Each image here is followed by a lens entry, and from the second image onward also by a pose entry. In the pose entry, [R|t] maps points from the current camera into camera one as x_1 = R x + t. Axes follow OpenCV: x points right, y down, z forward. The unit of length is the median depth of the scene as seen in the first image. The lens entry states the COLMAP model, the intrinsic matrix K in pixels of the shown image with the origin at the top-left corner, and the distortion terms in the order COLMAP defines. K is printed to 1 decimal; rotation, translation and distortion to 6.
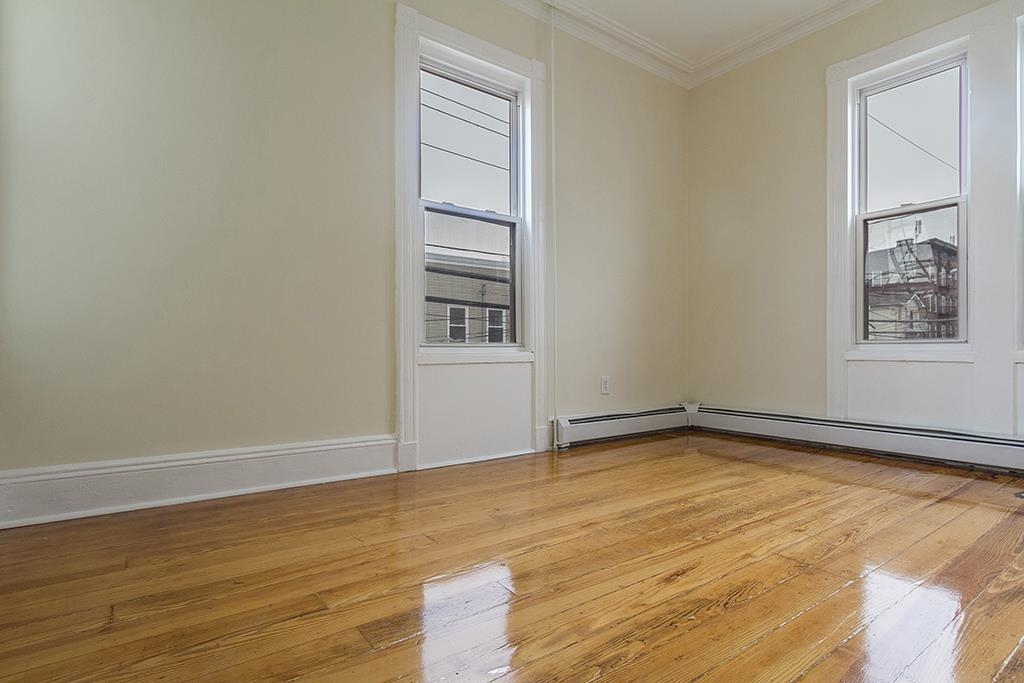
lens RADIAL K [[523.7, 0, 512.0], [0, 523.7, 341.5], [0, 0, 1]] dist [0.000843, 0.000176]
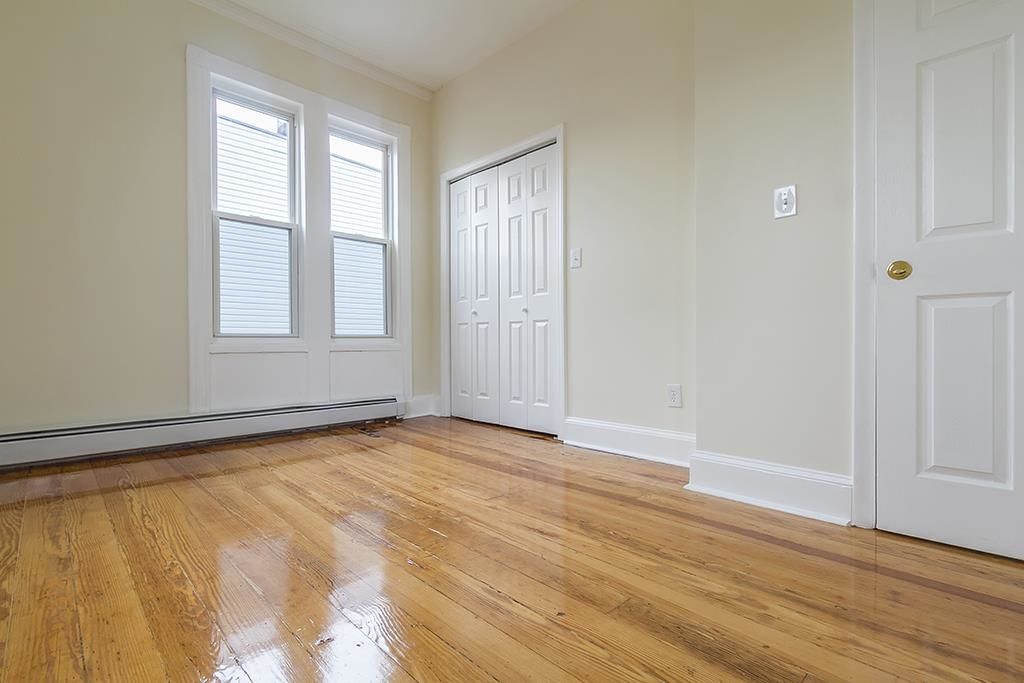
lens RADIAL K [[477.5, 0, 512.0], [0, 477.5, 341.5], [0, 0, 1]] dist [-0.001629, -0.000225]
pose [[-0.138916, -0.002944, 0.990300, -0.602894], [-0.014163, 0.999899, 0.000986, 0.005322], [-0.990203, -0.013889, -0.138944, 0.969323]]
